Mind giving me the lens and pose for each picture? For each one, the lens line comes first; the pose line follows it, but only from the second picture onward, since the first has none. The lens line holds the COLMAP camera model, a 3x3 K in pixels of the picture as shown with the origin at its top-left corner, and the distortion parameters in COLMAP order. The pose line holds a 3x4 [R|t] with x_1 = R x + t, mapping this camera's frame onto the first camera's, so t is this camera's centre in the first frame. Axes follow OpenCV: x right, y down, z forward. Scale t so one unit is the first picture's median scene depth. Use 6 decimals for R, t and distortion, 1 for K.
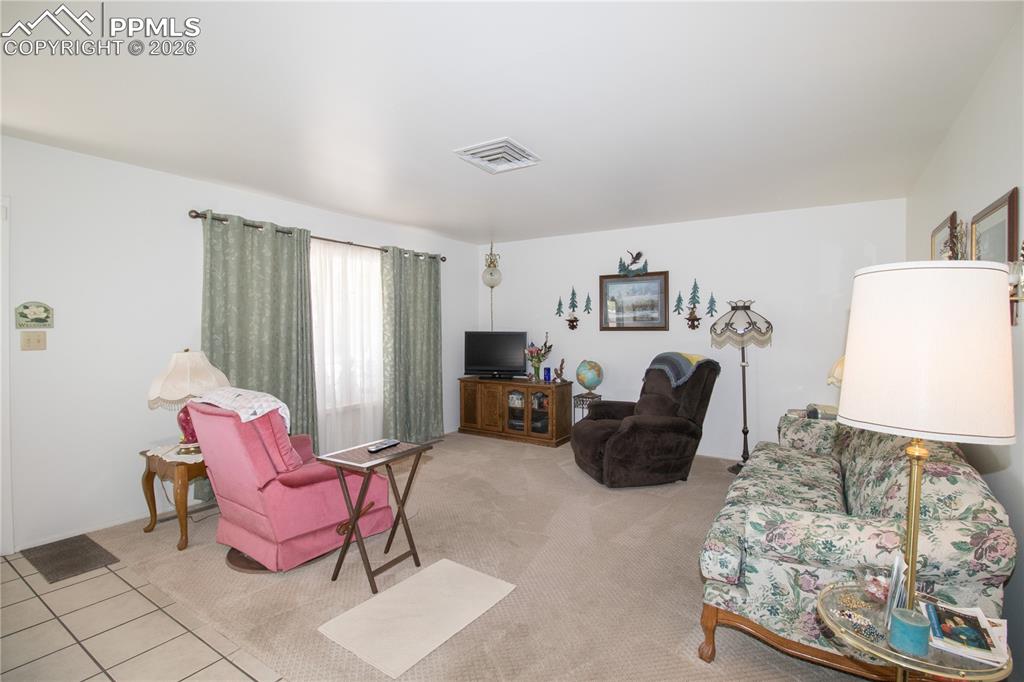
lens RADIAL K [[473.2, 0, 530.1], [0, 473.2, 335.1], [0, 0, 1]] dist [-0.012469, -0.006659]
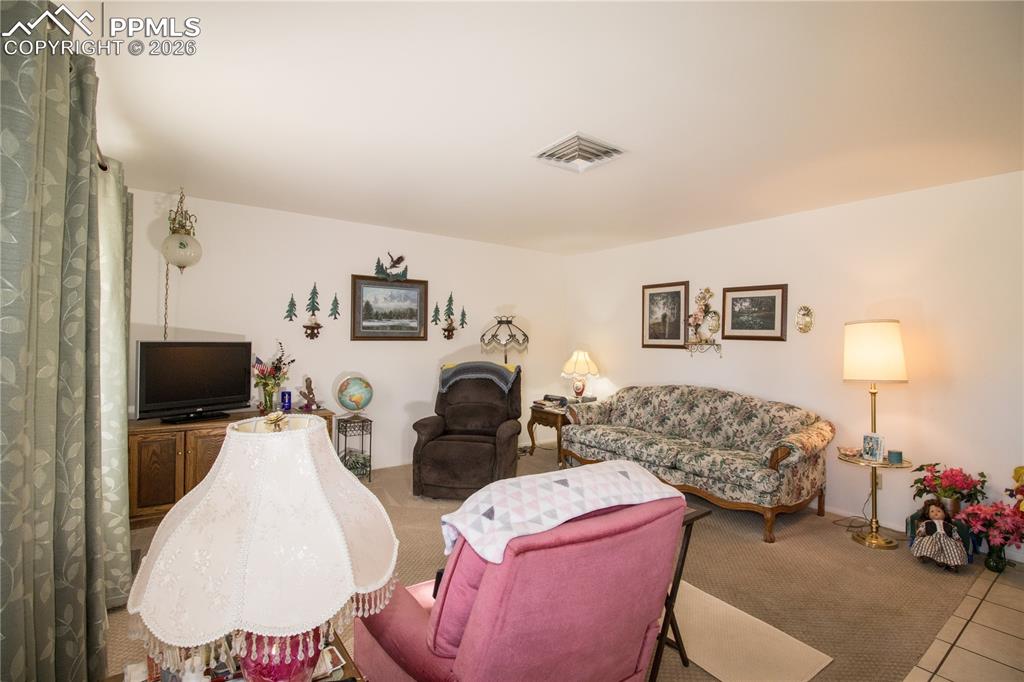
lens RADIAL K [[473.2, 0, 515.9], [0, 473.2, 338.4], [0, 0, 1]] dist [-0.012469, -0.006659]
pose [[0.373846, 0.006605, 0.927467, -0.516007], [0.001898, 0.999967, -0.007887, -0.005917], [-0.927489, 0.004709, 0.373821, 0.421065]]
